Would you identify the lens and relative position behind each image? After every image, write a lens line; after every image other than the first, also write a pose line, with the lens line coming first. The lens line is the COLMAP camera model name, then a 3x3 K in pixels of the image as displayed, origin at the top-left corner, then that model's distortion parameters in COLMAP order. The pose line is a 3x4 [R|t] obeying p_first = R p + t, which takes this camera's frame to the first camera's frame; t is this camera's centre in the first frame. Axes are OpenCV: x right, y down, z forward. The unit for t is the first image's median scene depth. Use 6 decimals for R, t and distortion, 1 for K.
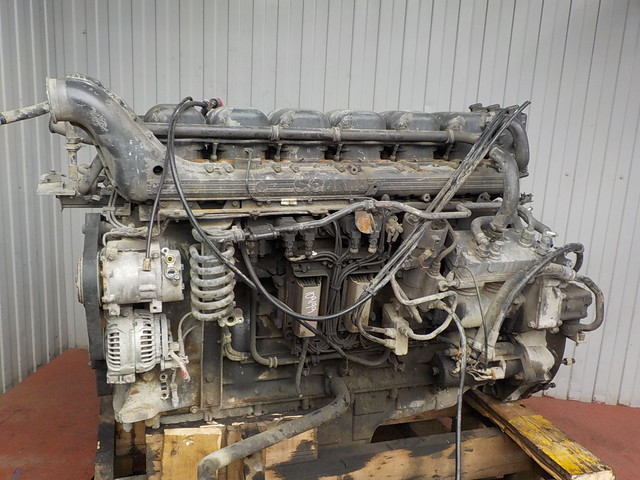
lens RADIAL K [[602.0, 0, 322.4], [0, 602.0, 245.3], [0, 0, 1]] dist [0.019732, 0.000000]
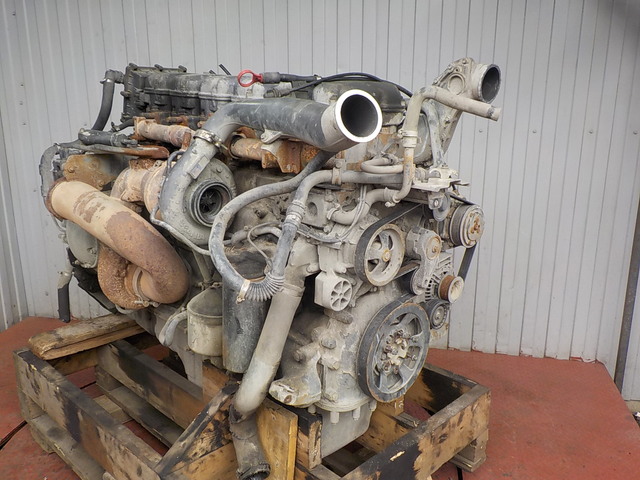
lens RADIAL K [[602.0, 0, 316.5], [0, 602.0, 242.5], [0, 0, 1]] dist [0.019732, 0.000000]
pose [[0.997193, -0.032948, -0.067239, 0.186569], [0.036083, 0.998291, 0.045969, 0.011781], [0.065609, -0.048266, 0.996677, -0.024085]]
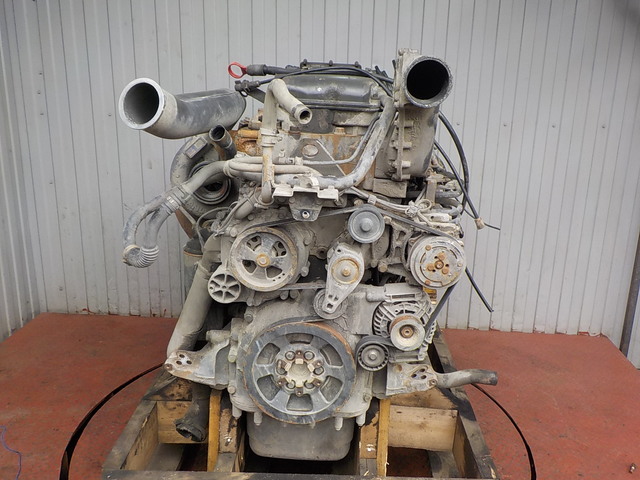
lens RADIAL K [[602.0, 0, 322.5], [0, 602.0, 244.9], [0, 0, 1]] dist [0.019732, 0.000000]
pose [[0.996593, -0.050091, 0.065531, -0.001950], [0.045735, 0.996747, 0.066363, 0.009891], [-0.068642, -0.063140, 0.995641, -0.063173]]
